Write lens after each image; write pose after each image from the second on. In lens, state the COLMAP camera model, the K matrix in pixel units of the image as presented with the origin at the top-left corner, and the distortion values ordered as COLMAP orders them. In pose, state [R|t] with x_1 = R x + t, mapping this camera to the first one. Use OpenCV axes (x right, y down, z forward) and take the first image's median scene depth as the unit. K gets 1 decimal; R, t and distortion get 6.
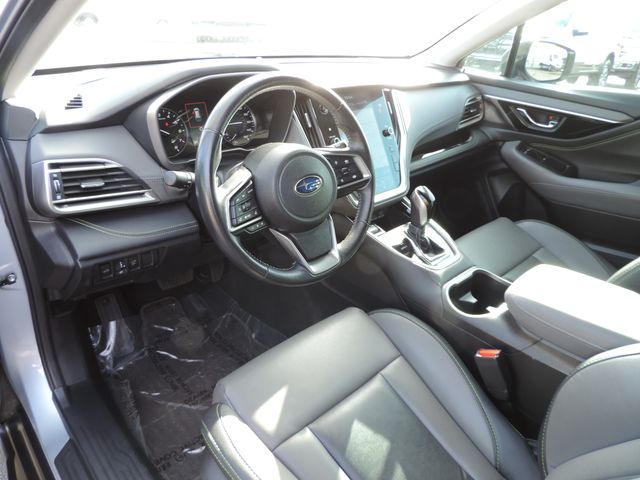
lens RADIAL K [[444.7, 0, 320.0], [0, 444.7, 240.0], [0, 0, 1]] dist [-0.010637, -0.003277]
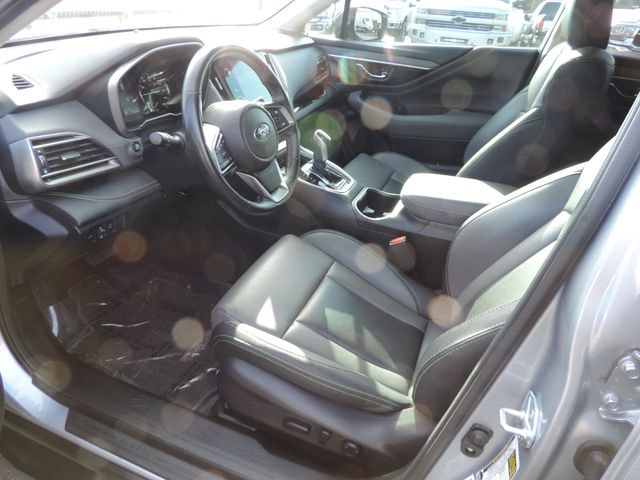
lens RADIAL K [[438.0, 0, 320.0], [0, 438.0, 240.0], [0, 0, 1]] dist [-0.032260, 0.000963]
pose [[0.908845, -0.210192, 0.360305, -0.337998], [0.183944, 0.977195, 0.106084, 0.064197], [-0.374386, -0.030138, 0.926783, -0.183343]]
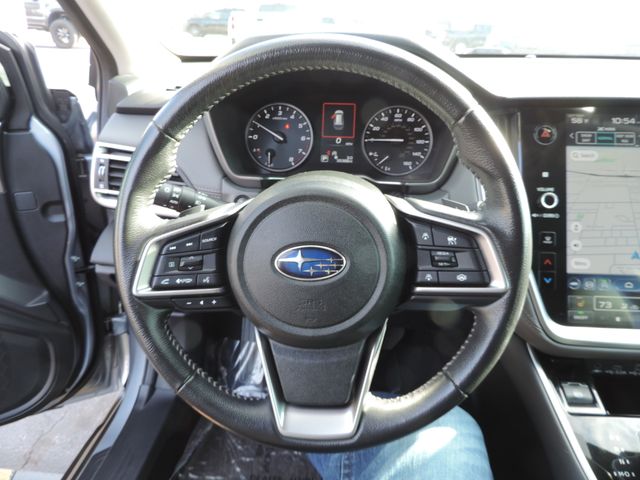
lens RADIAL K [[444.7, 0, 320.0], [0, 444.7, 240.0], [0, 0, 1]] dist [-0.010637, -0.003277]
pose [[0.669220, 0.274117, -0.690655, 0.276566], [-0.313653, 0.946814, 0.071867, -0.163764], [0.673622, 0.168531, 0.719605, 0.575590]]
